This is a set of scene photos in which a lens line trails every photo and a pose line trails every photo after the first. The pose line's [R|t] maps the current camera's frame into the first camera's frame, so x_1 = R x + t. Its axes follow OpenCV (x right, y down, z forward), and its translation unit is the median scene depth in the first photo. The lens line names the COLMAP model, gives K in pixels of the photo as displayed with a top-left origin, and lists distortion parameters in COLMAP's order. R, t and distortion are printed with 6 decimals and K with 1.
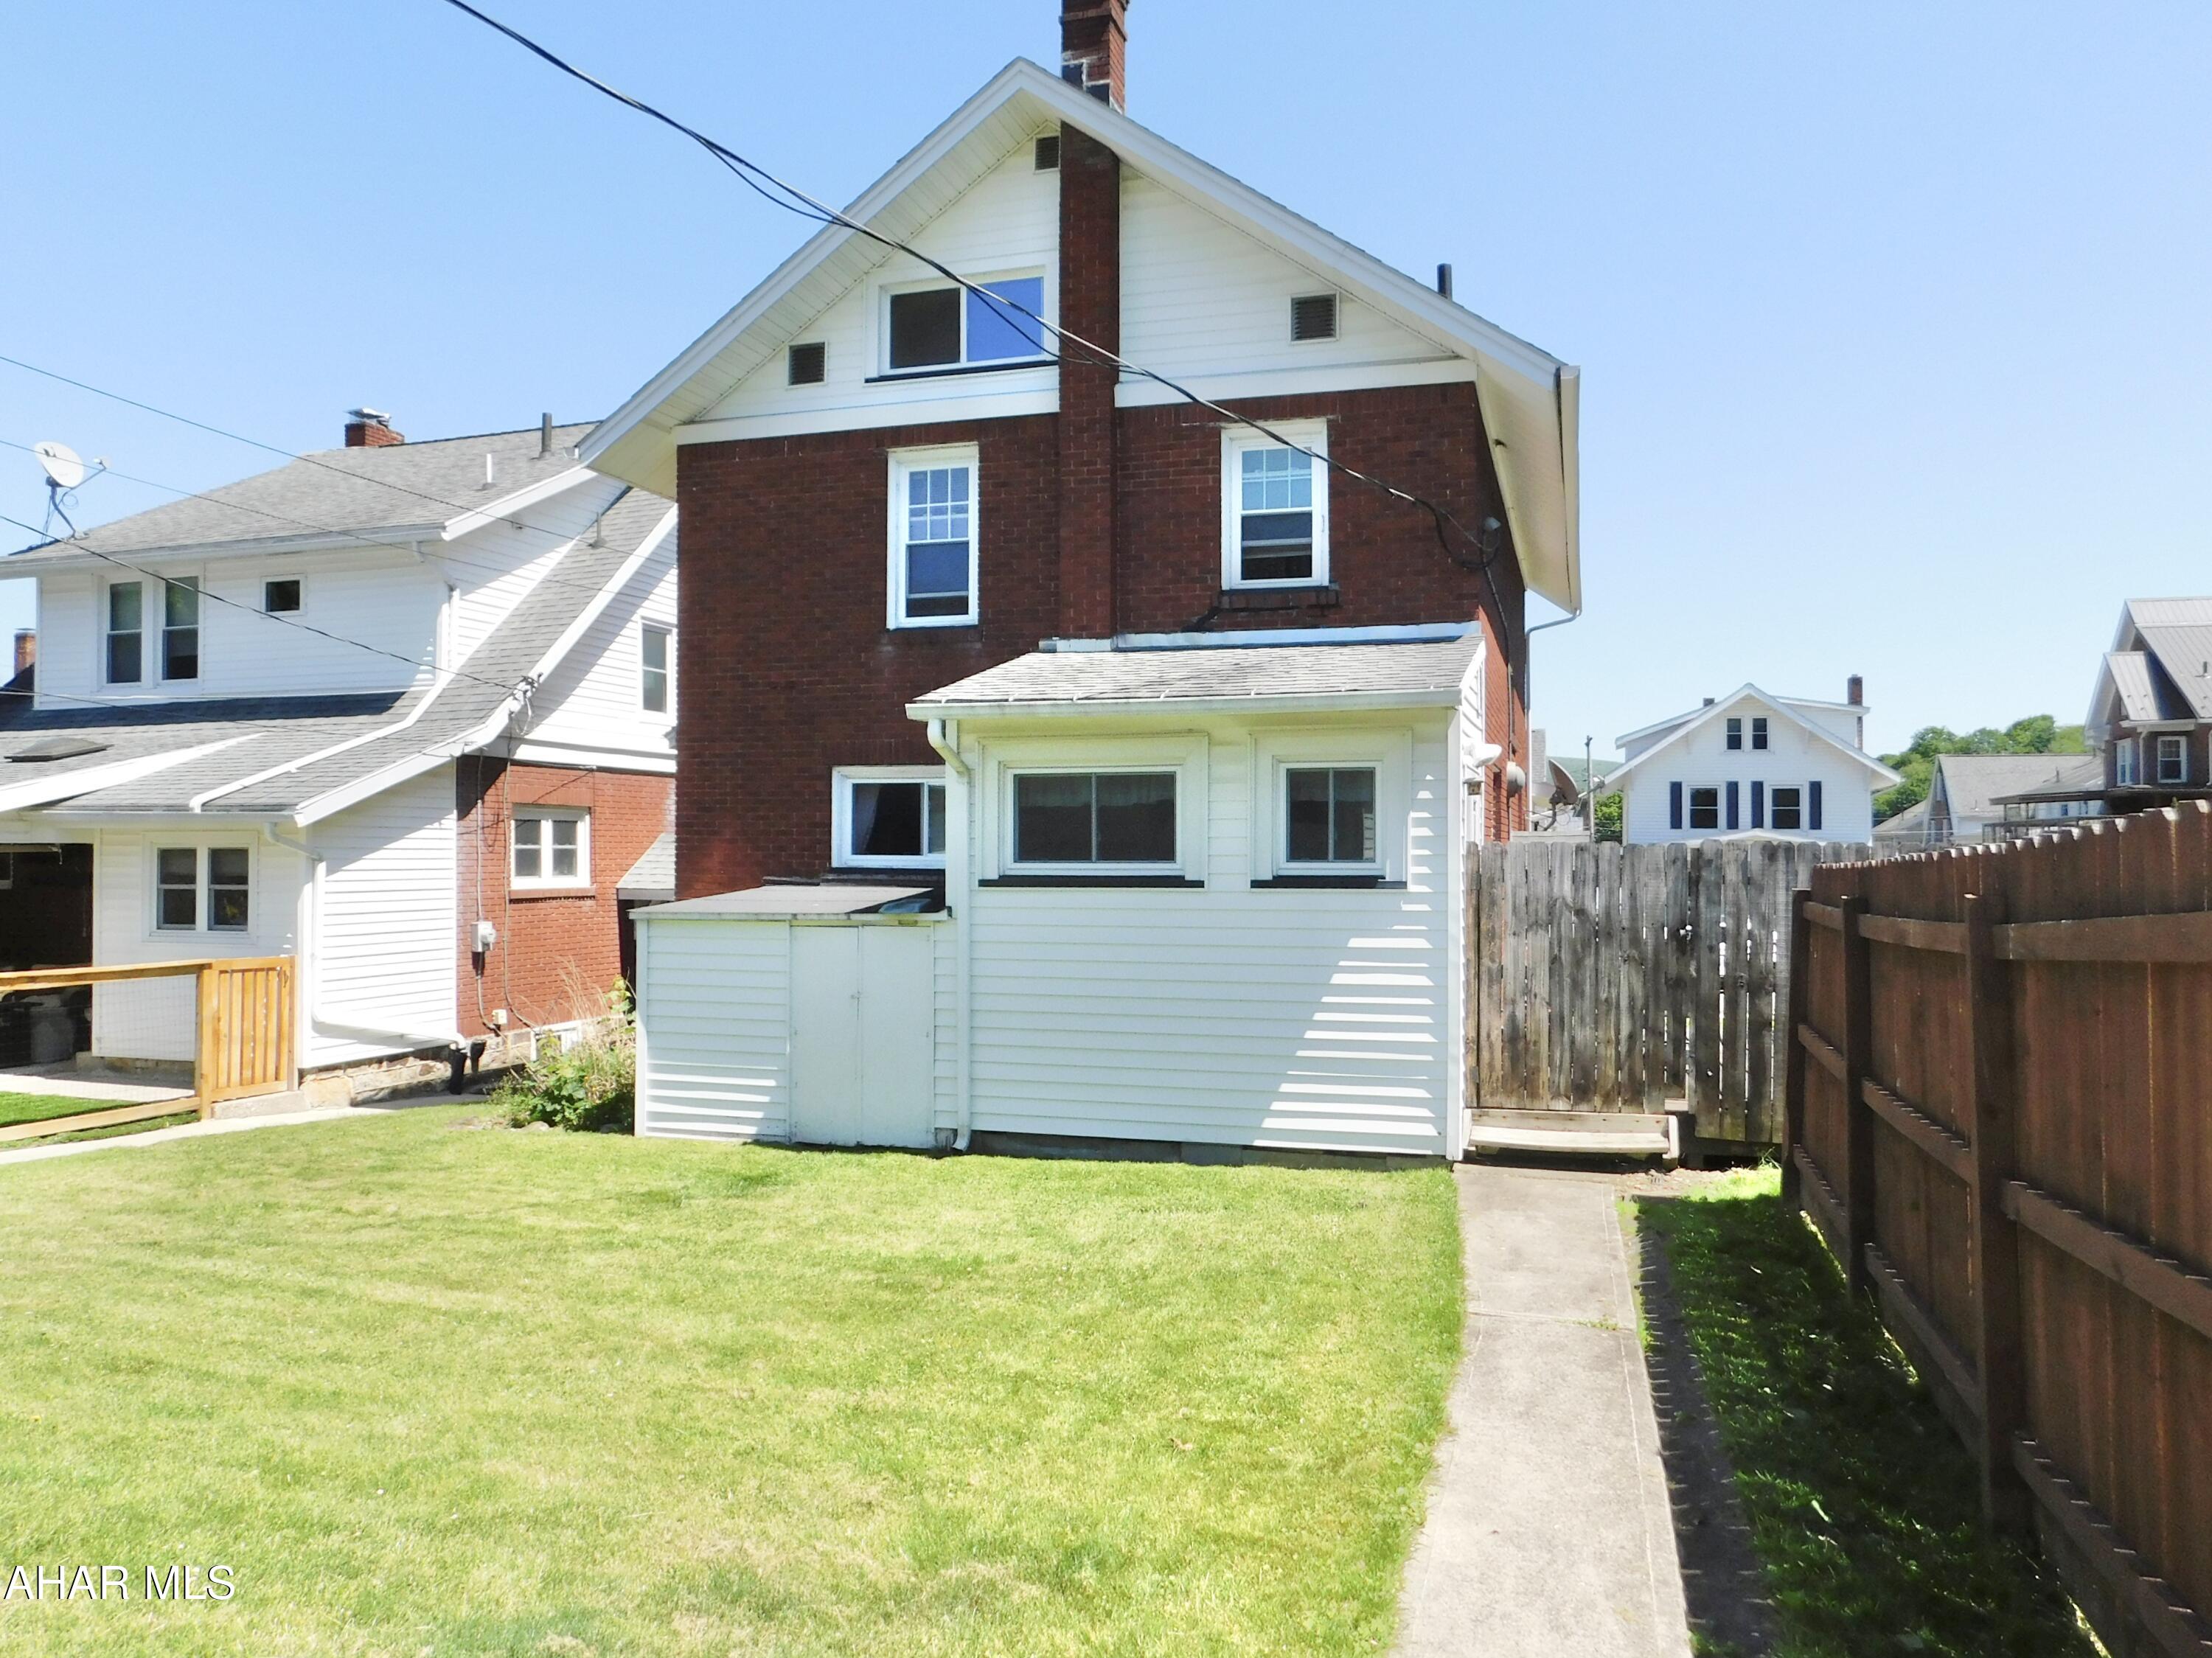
lens RADIAL K [[1495.3, 0, 1114.2], [0, 1495.3, 832.8], [0, 0, 1]] dist [-0.048719, 0.028729]
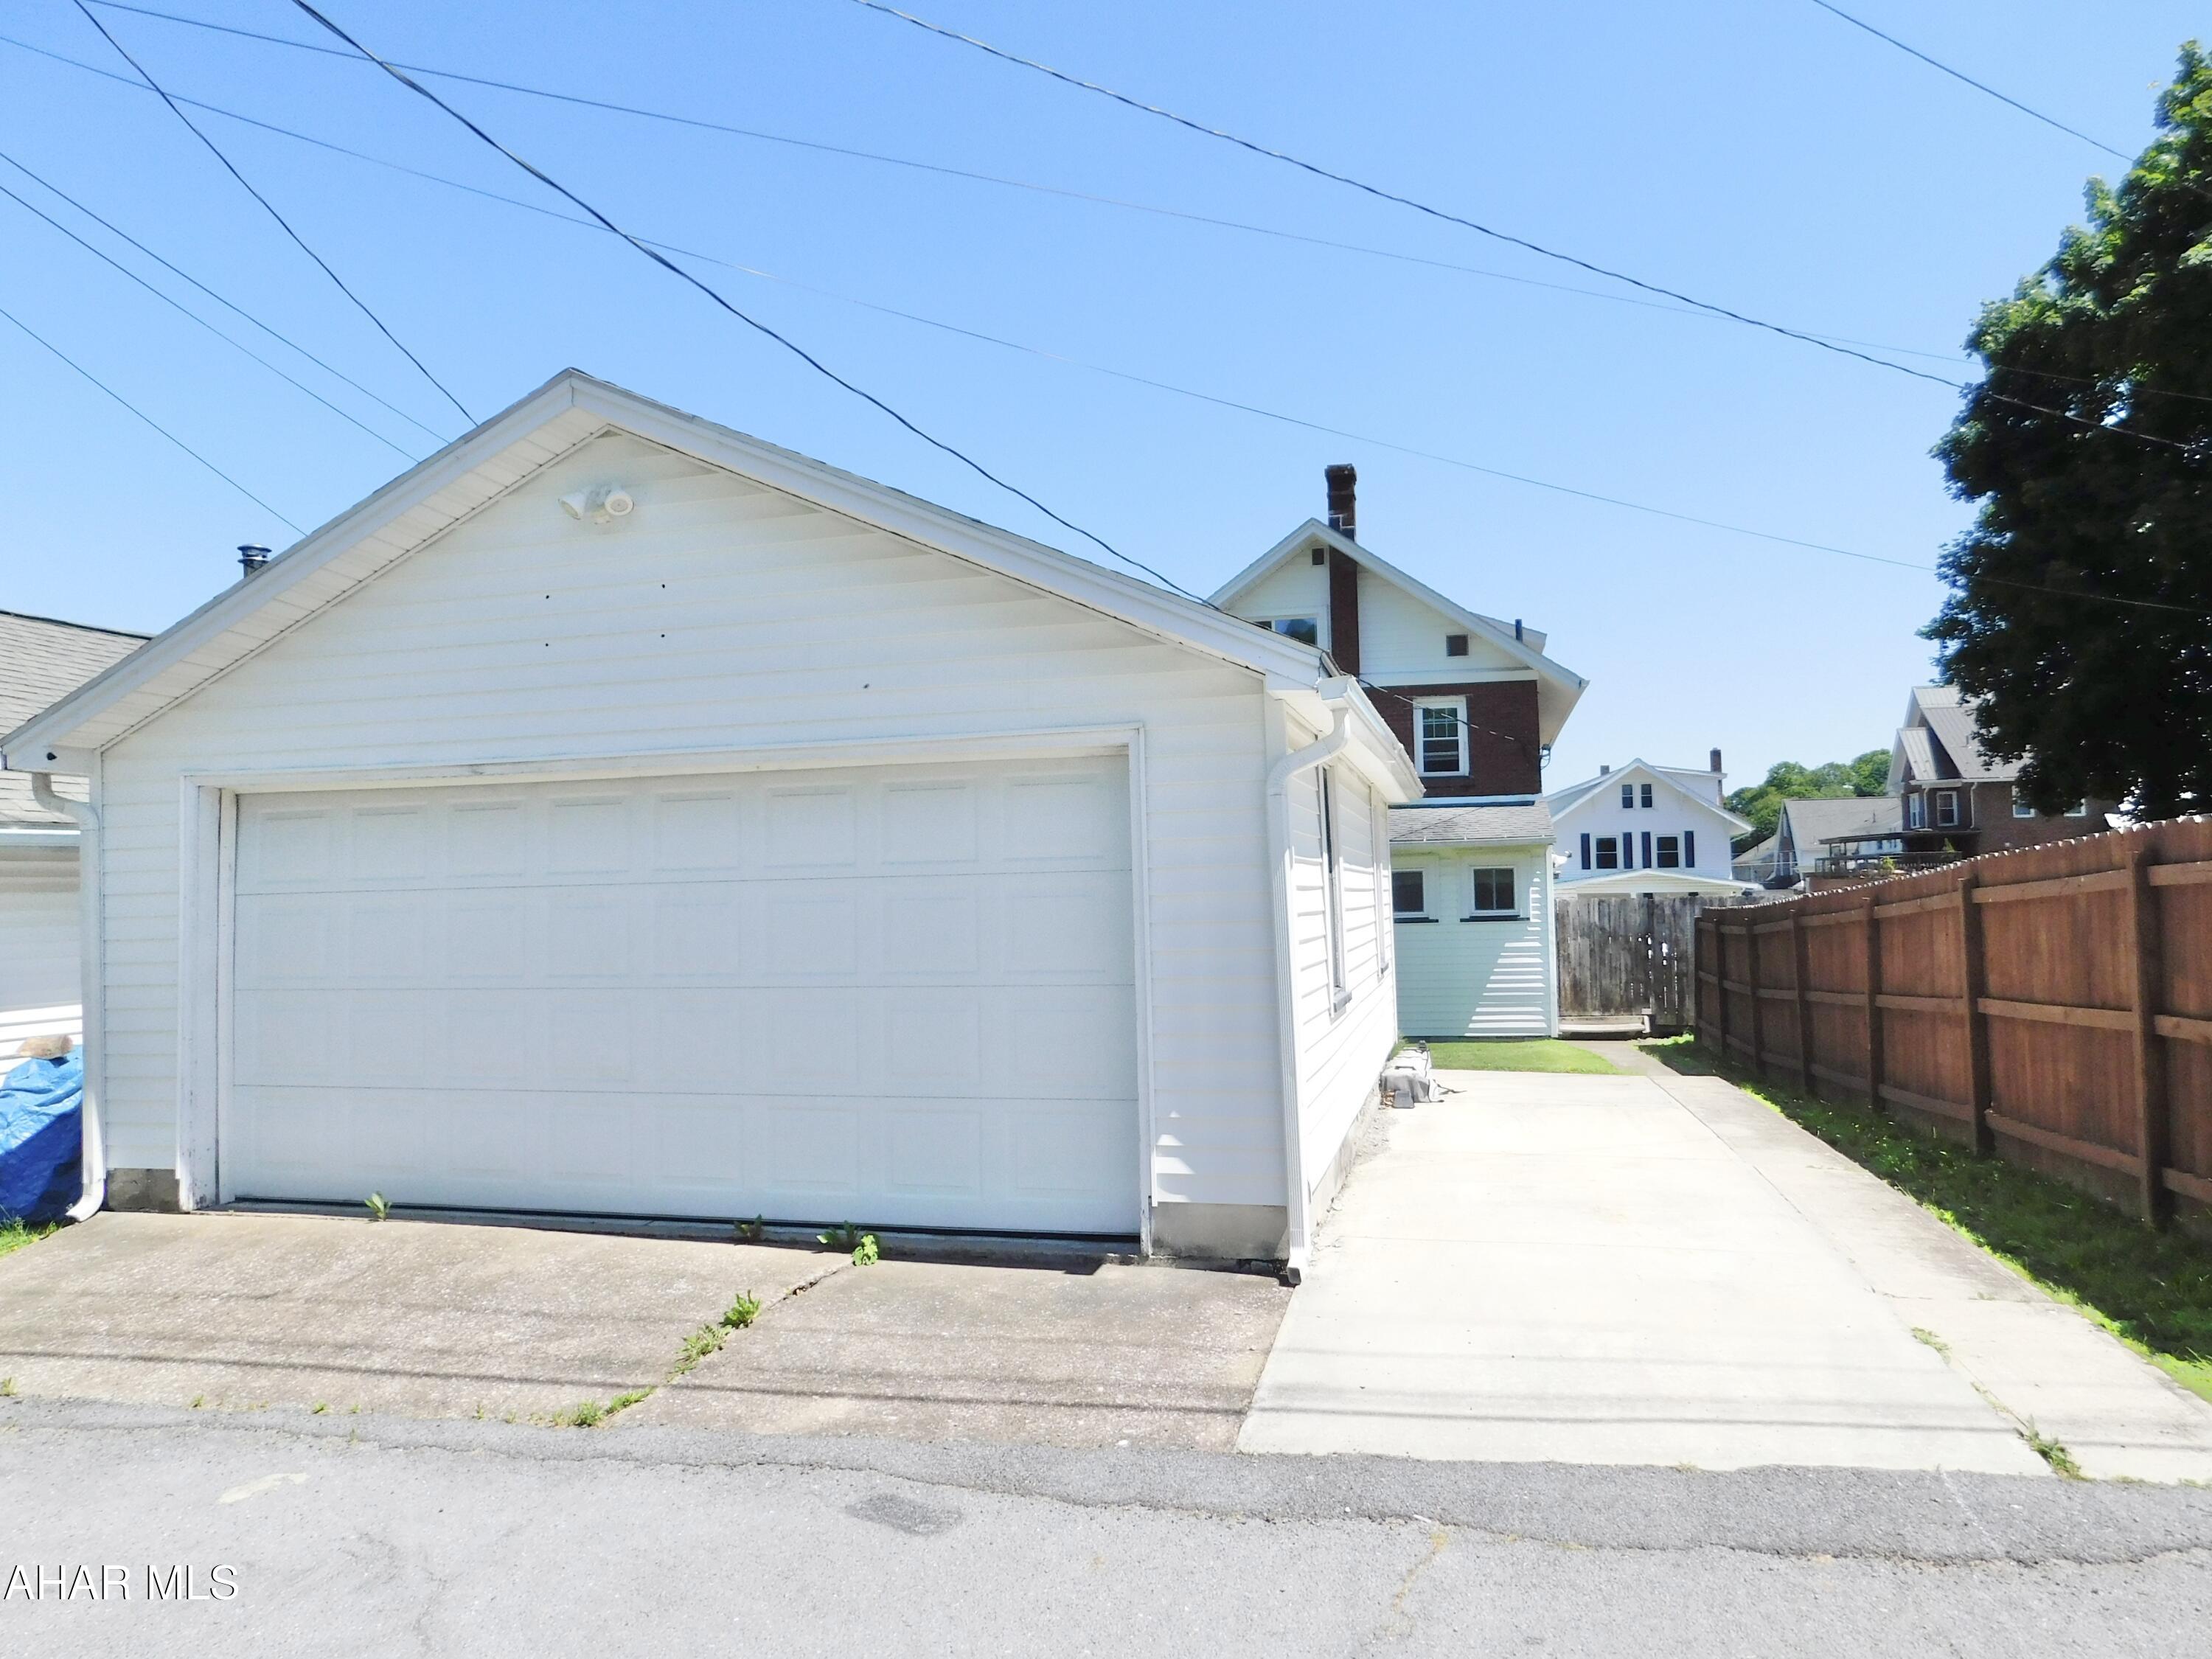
lens RADIAL K [[1495.4, 0, 1100.4], [0, 1495.4, 826.9], [0, 0, 1]] dist [-0.048719, 0.028729]
pose [[0.997408, -0.021216, 0.068748, -0.509155], [0.023245, 0.999314, -0.028847, -0.046089], [-0.068089, 0.030370, 0.997217, -1.027550]]
